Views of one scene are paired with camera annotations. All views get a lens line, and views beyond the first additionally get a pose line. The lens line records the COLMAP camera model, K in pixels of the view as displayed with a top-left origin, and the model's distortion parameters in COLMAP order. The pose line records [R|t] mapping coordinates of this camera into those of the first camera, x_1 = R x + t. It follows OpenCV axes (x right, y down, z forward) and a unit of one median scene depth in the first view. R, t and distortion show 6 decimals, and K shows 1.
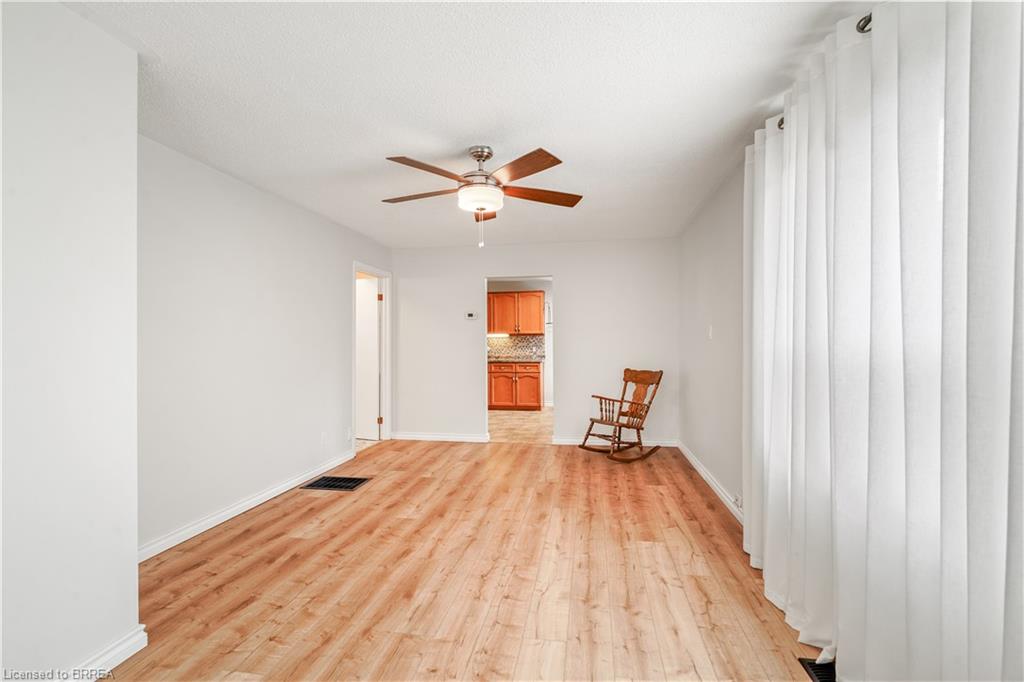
lens RADIAL K [[476.3, 0, 512.2], [0, 476.3, 341.3], [0, 0, 1]] dist [0.000337, -0.000674]
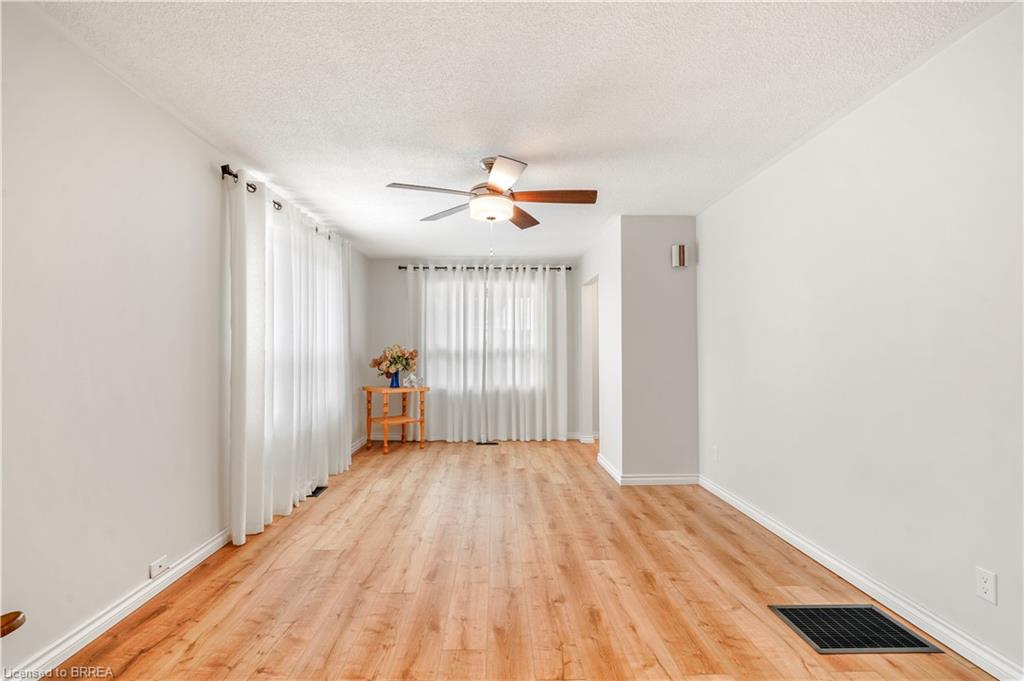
lens RADIAL K [[476.3, 0, 508.7], [0, 476.3, 346.2], [0, 0, 1]] dist [0.000337, -0.000674]
pose [[-0.981233, 0.007179, -0.192693, 0.091459], [0.009375, 0.999901, -0.010486, 0.011298], [0.192599, -0.012095, -0.981203, 1.854078]]
